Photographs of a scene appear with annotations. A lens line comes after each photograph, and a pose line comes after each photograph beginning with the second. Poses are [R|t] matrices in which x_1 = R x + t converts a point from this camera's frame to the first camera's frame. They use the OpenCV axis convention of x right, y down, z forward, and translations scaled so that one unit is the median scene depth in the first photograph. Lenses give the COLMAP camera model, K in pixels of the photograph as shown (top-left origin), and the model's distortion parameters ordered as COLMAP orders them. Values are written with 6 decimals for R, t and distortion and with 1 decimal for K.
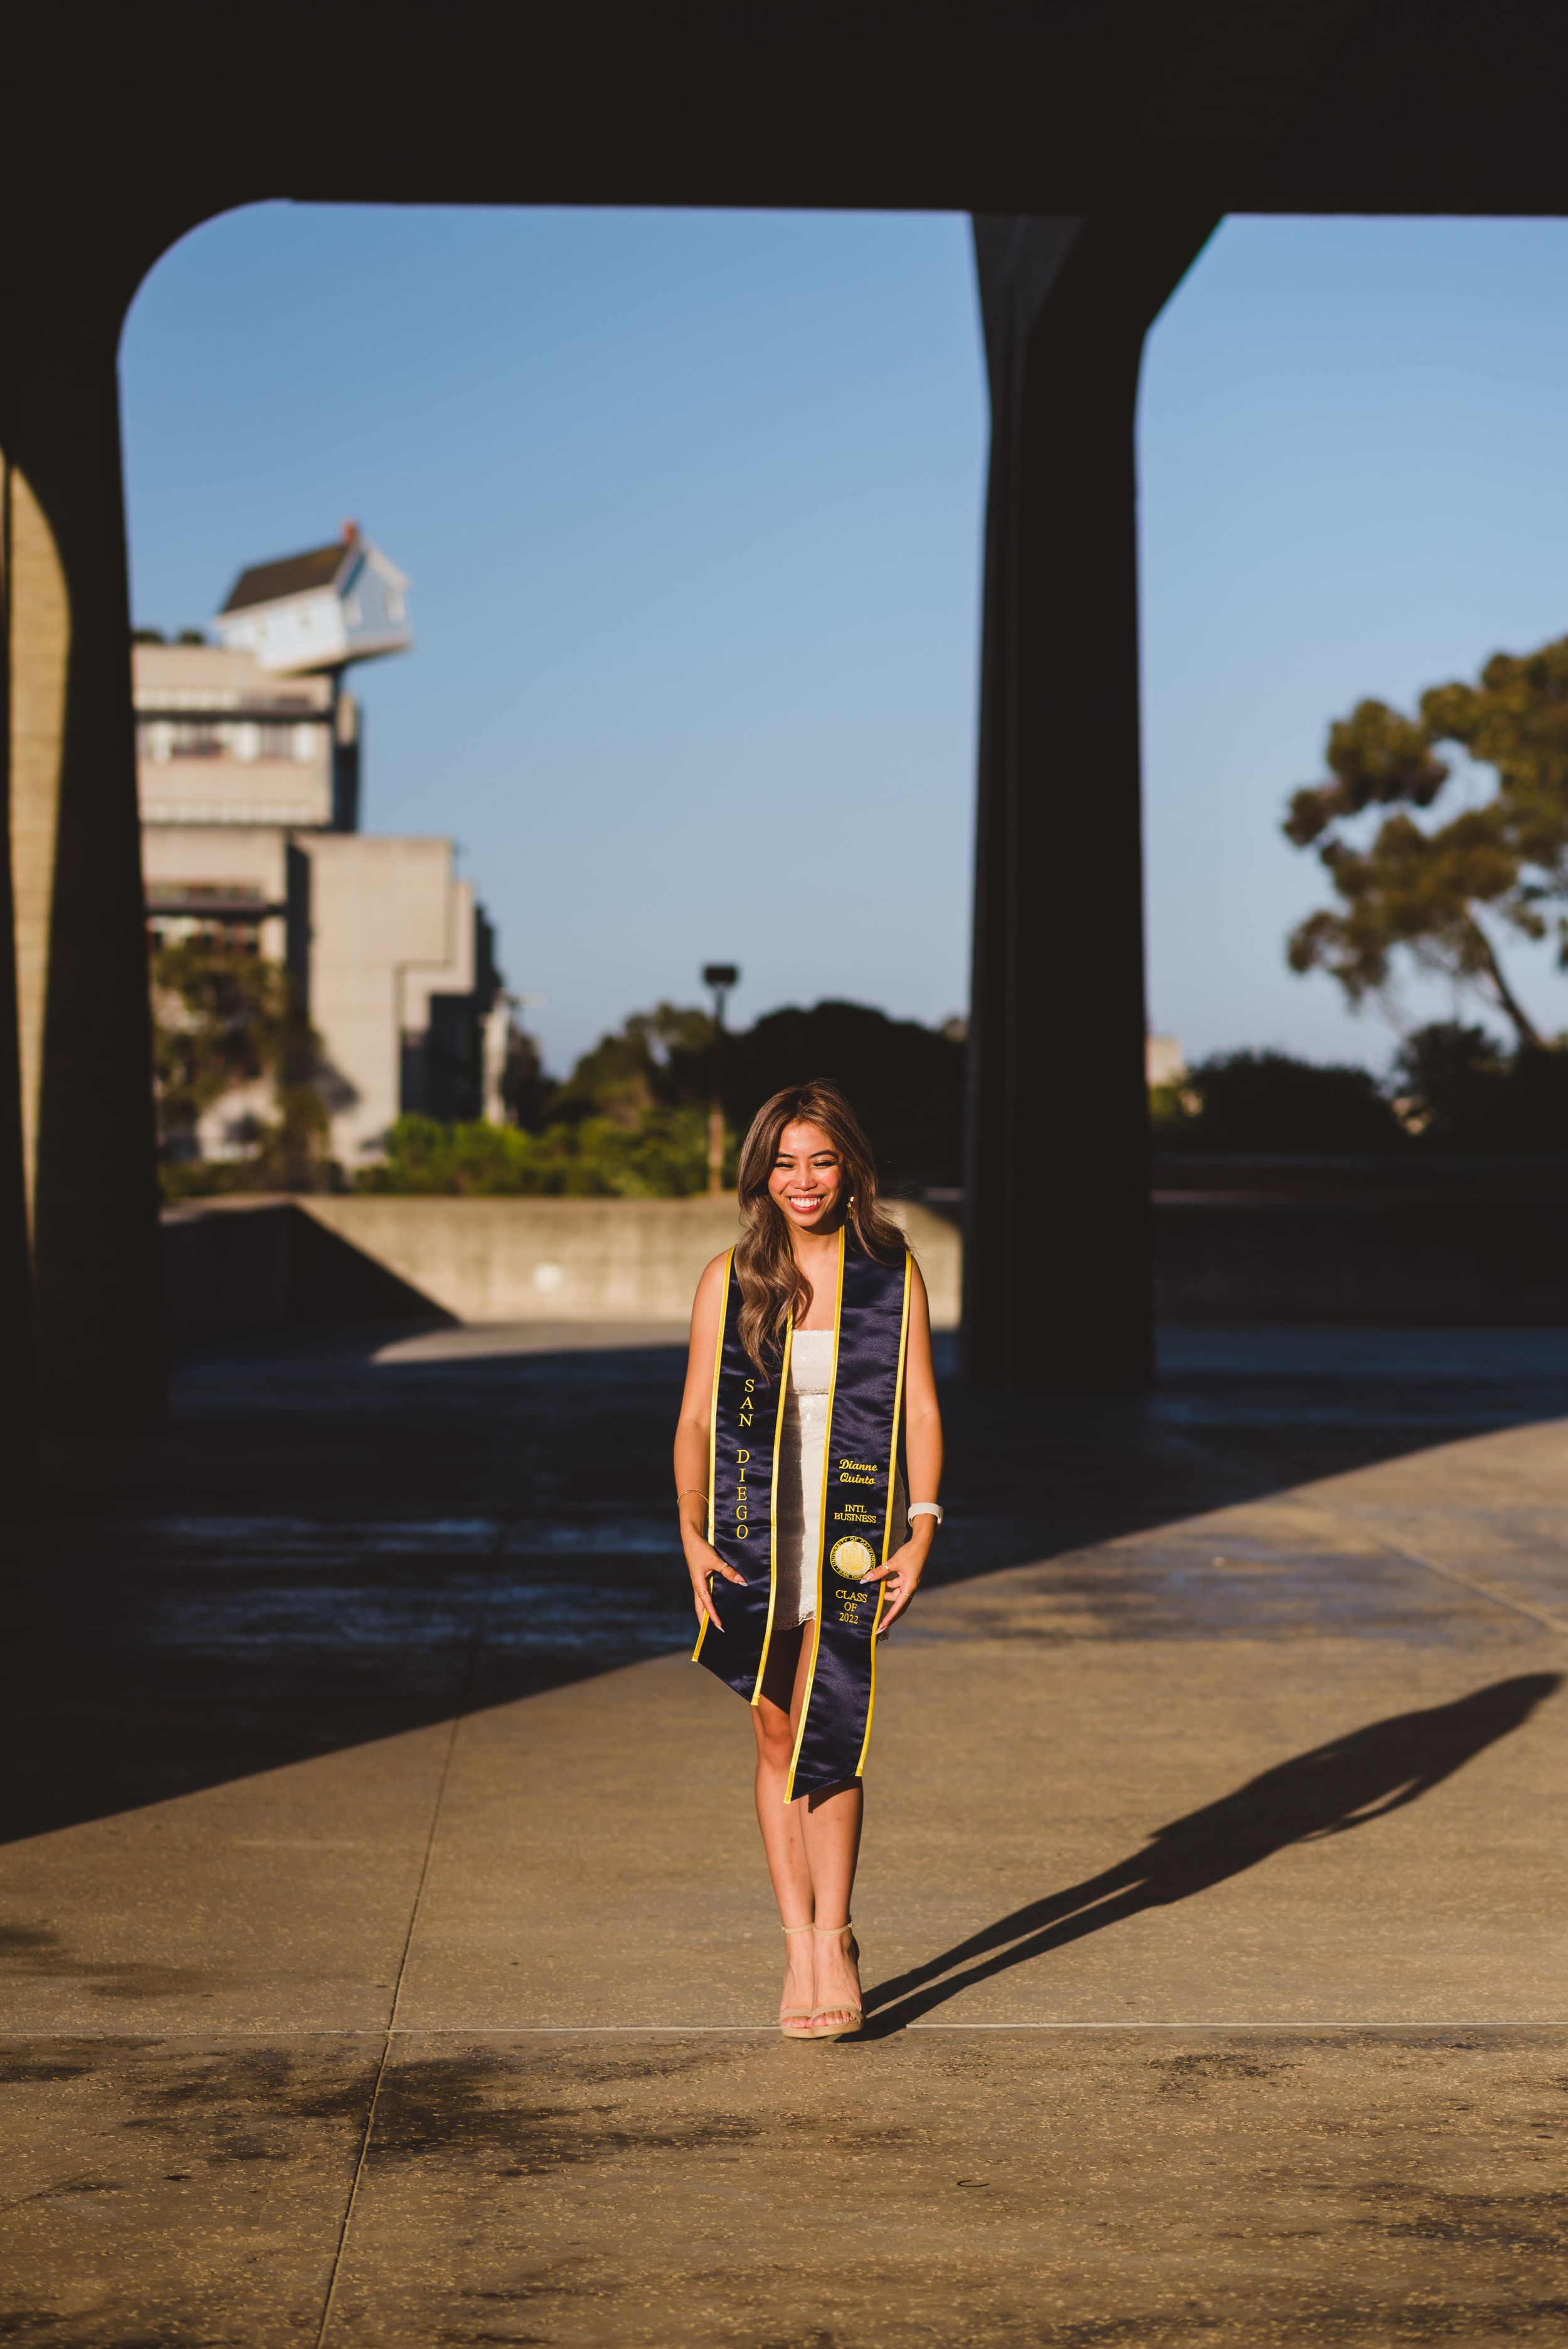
lens RADIAL K [[5362.8, 0, 784.0], [0, 5362.8, 1174.5], [0, 0, 1]] dist [-0.011643, 0.532064]
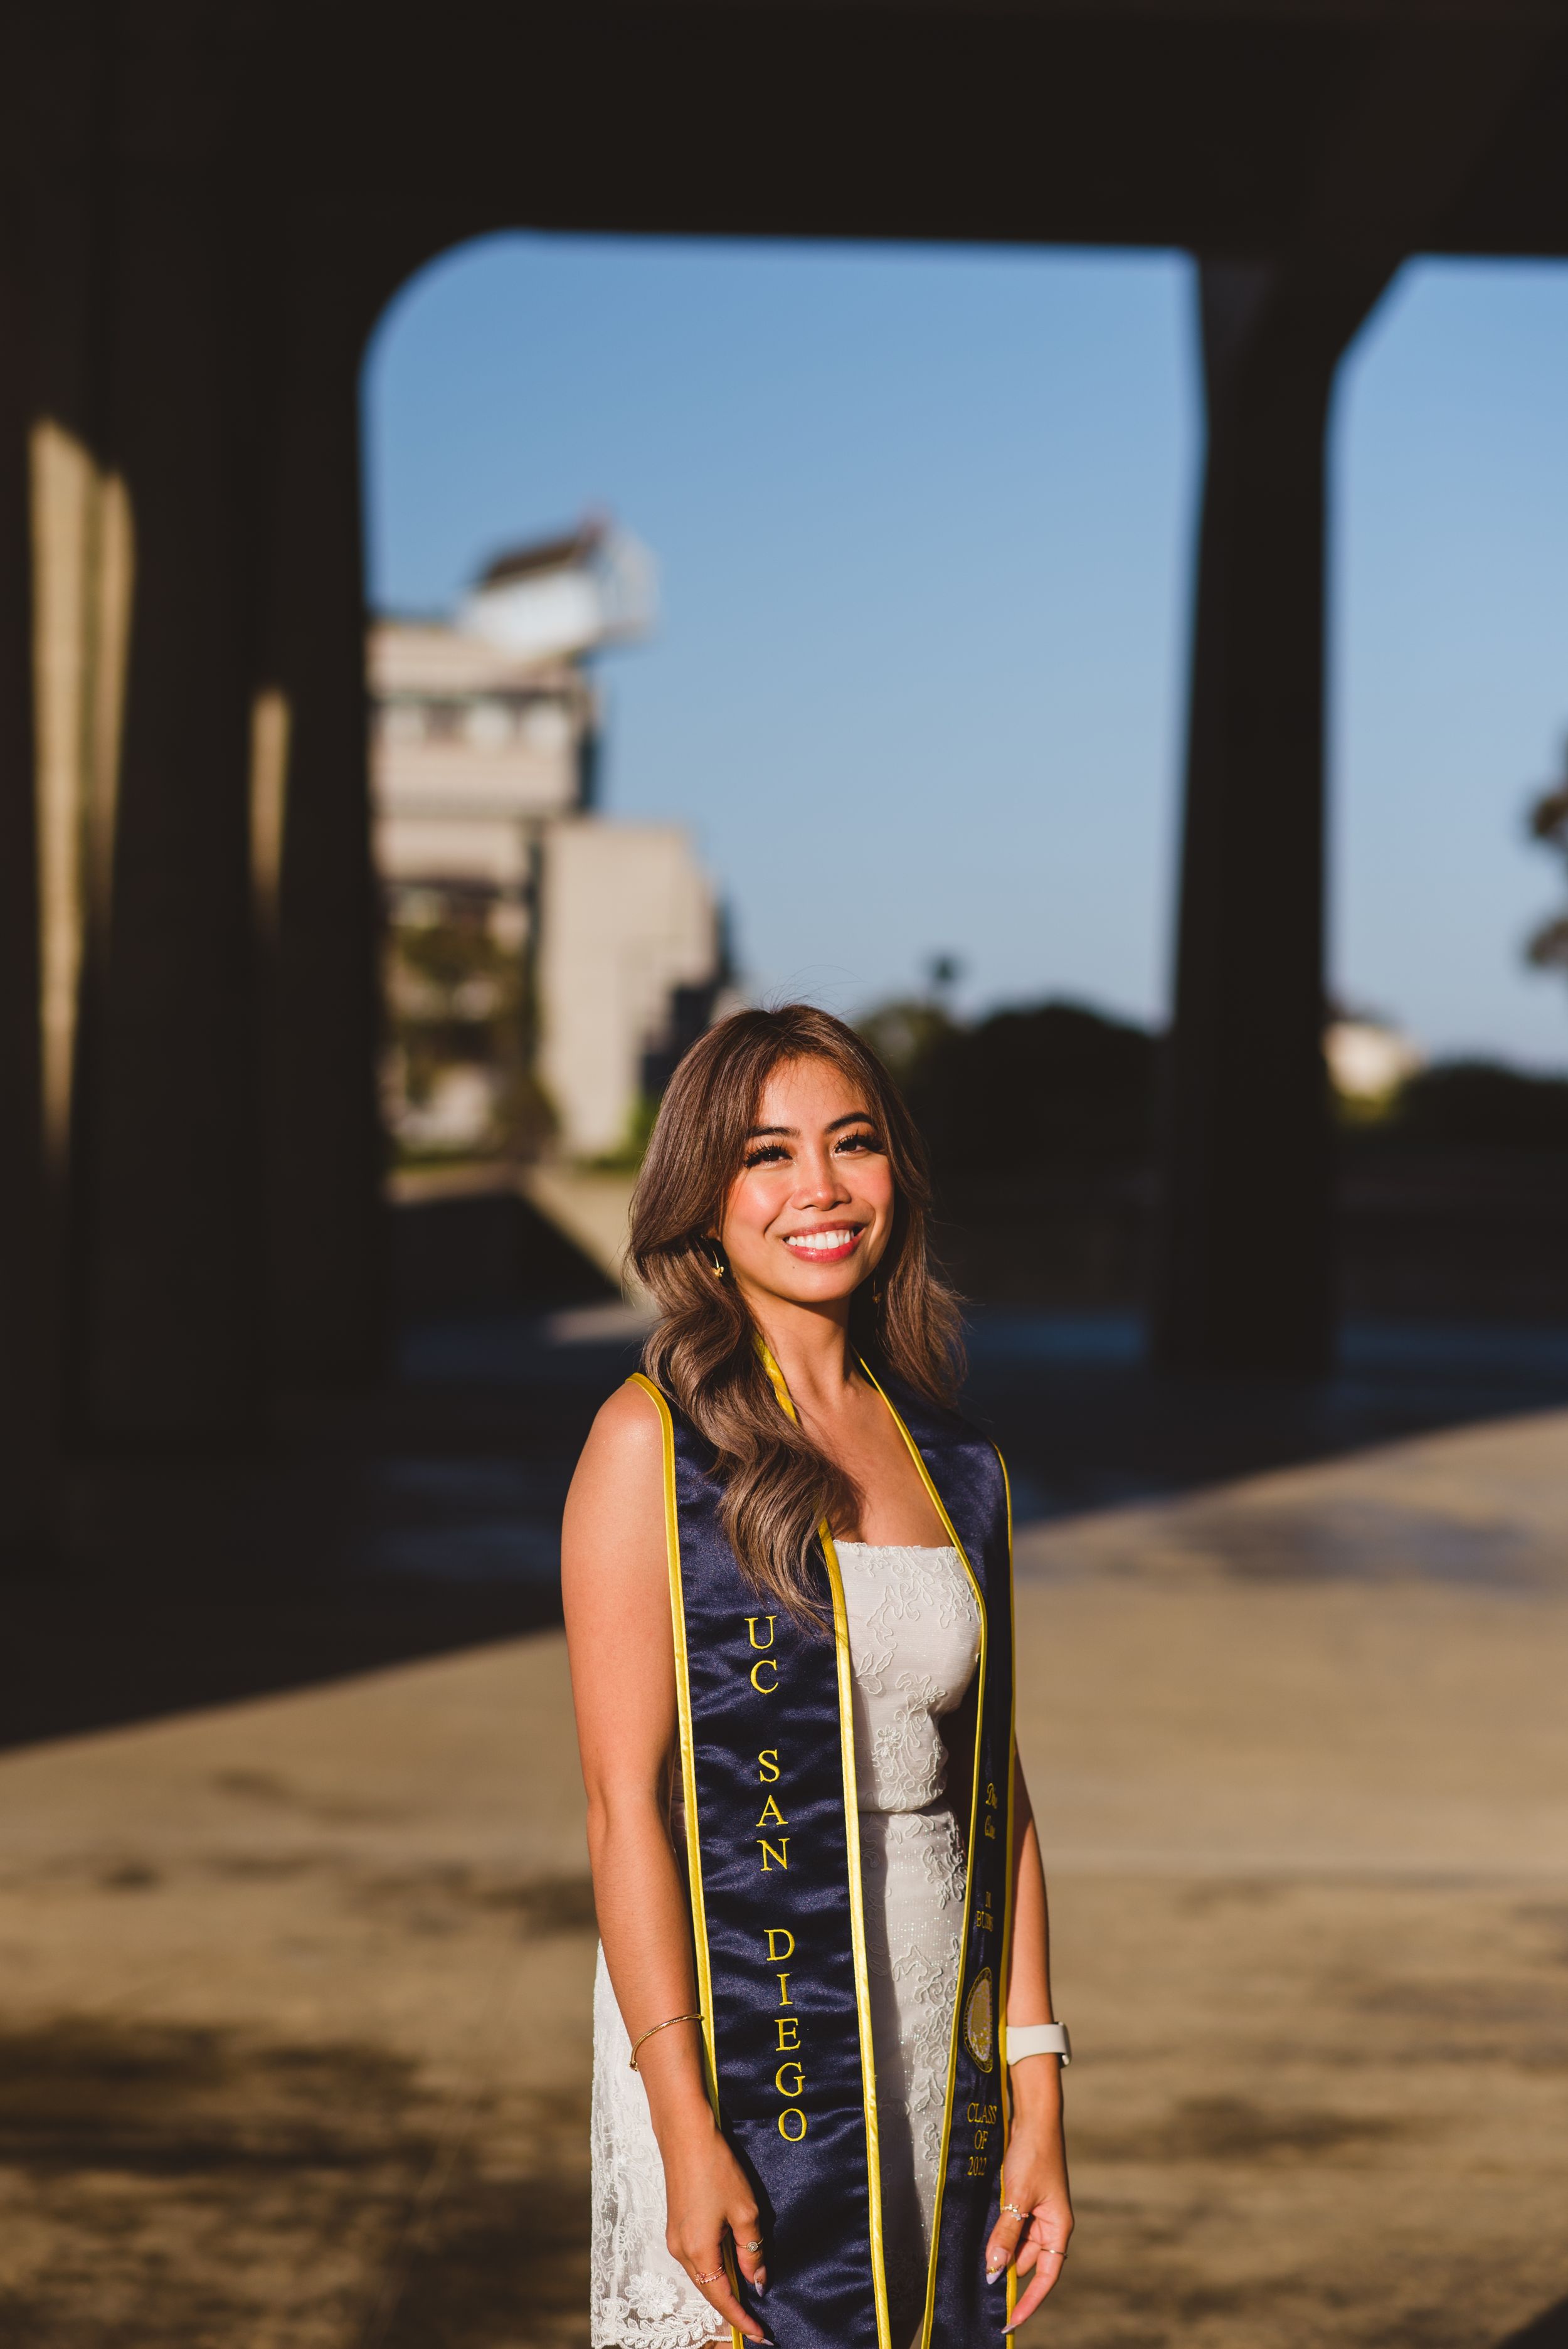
lens RADIAL K [[5649.8, 0, 784.0], [0, 5649.8, 1174.5], [0, 0, 1]] dist [0.016711, -0.198735]
pose [[0.998636, 0.021733, -0.047472, 0.013382], [-0.021676, 0.999764, 0.001703, 0.000998], [0.047498, -0.000672, 0.998871, -0.104027]]
